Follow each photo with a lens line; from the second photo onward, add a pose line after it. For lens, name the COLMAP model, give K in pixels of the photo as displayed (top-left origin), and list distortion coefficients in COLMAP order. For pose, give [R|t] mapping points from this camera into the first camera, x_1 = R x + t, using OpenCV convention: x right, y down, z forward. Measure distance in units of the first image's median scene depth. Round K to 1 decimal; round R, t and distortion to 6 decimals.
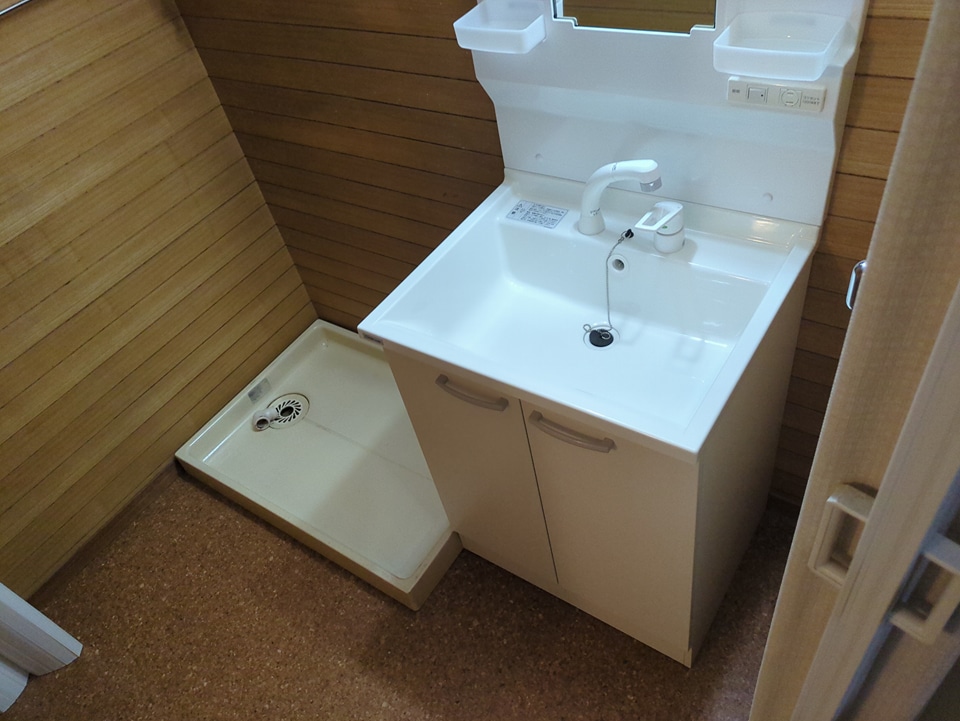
lens RADIAL K [[724.1, 0, 459.2], [0, 724.1, 356.7], [0, 0, 1]] dist [0.068861, -0.077172]
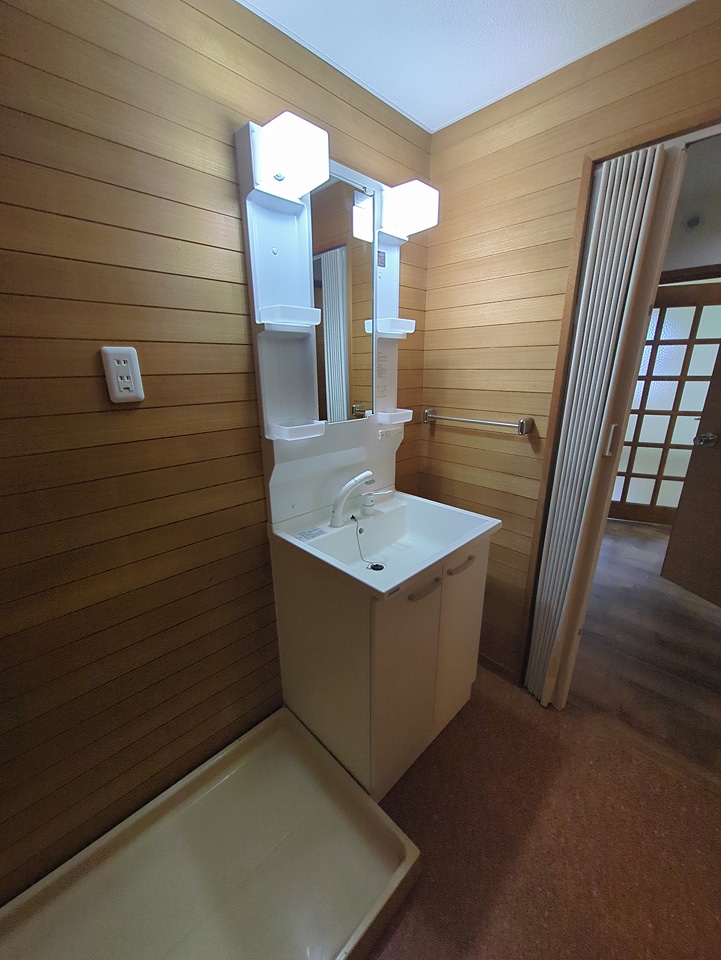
lens RADIAL K [[382.3, 0, 359.5], [0, 382.3, 480.4], [0, 0, 1]] dist [0.001825, 0.000365]
pose [[0.189615, -0.099535, 0.976800, -0.759158], [0.679037, 0.731869, -0.057237, -0.165271], [-0.709193, 0.674137, 0.206361, 0.675733]]
